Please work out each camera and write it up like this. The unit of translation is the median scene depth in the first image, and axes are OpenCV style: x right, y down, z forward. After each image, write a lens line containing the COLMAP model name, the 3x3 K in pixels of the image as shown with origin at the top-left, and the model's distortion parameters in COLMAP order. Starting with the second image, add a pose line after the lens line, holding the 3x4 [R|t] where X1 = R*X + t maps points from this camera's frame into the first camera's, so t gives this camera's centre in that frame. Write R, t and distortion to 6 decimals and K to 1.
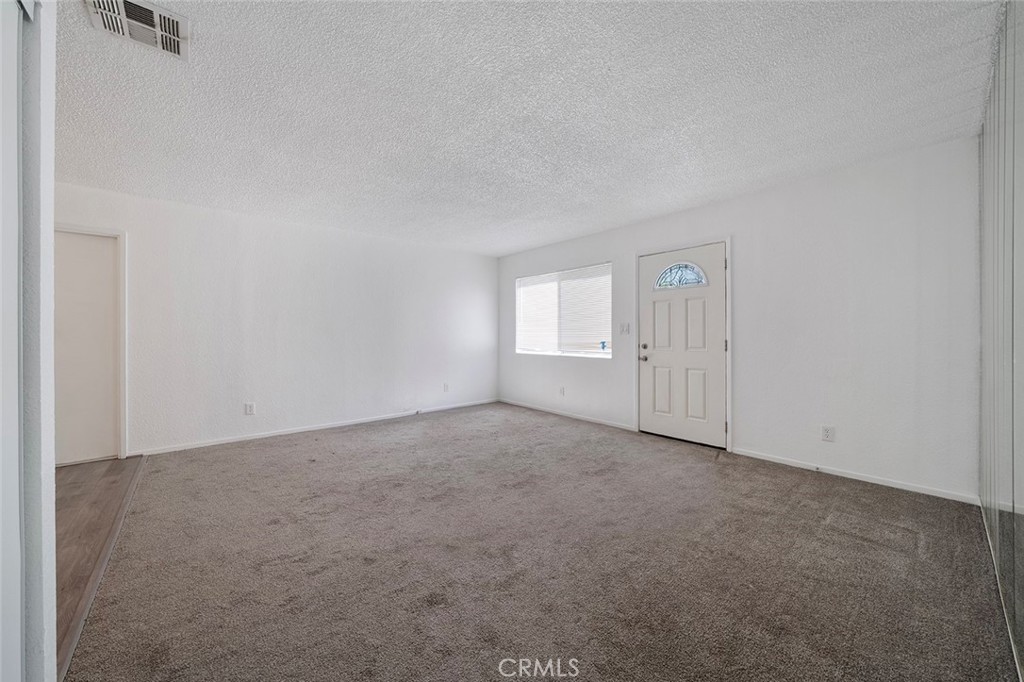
lens RADIAL K [[373.2, 0, 512.0], [0, 373.2, 341.0], [0, 0, 1]] dist [-0.000450, -0.000019]
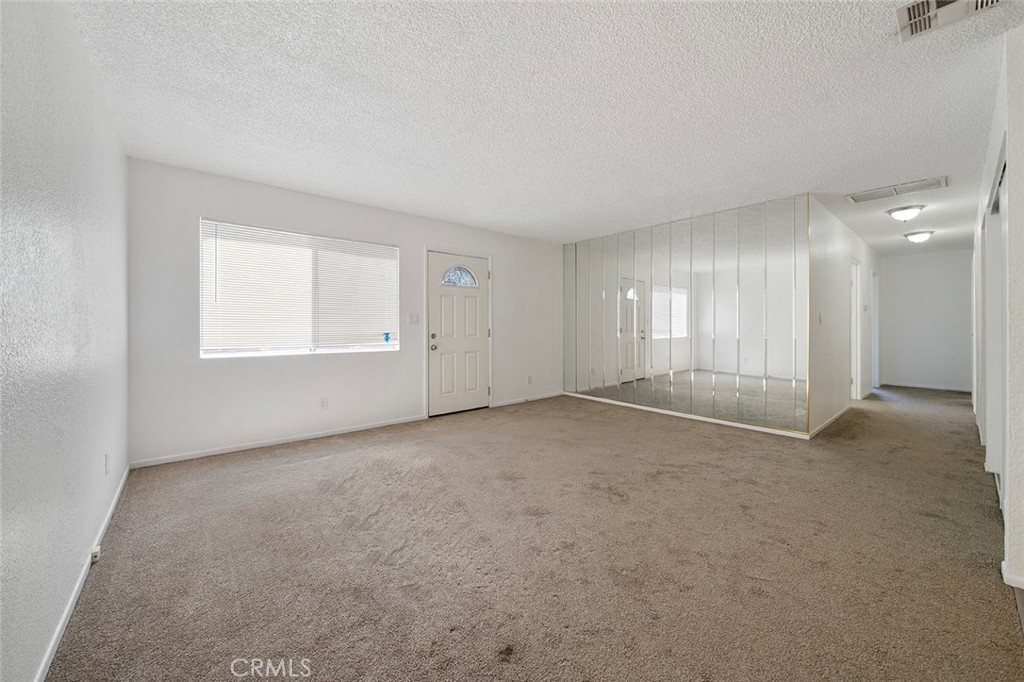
lens RADIAL K [[372.4, 0, 508.8], [0, 372.4, 324.9], [0, 0, 1]] dist [0.000030, 0.000010]
pose [[0.016747, 0.003130, 0.999855, -0.659414], [0.014631, 0.999887, -0.003375, -0.009860], [-0.999753, 0.014685, 0.016699, 0.710377]]
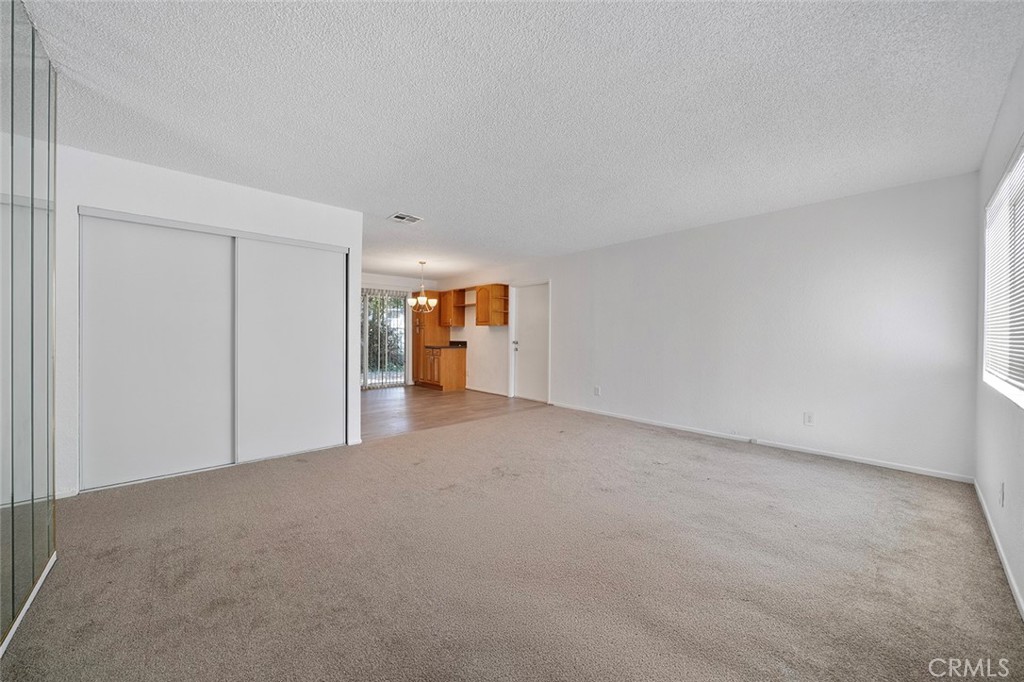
lens RADIAL K [[373.2, 0, 512.0], [0, 373.2, 341.0], [0, 0, 1]] dist [-0.000450, -0.000019]
pose [[0.020823, 0.015203, -0.999668, 0.559585], [-0.022400, 0.999640, 0.014736, -0.011545], [0.999532, 0.022086, 0.021156, 0.568214]]
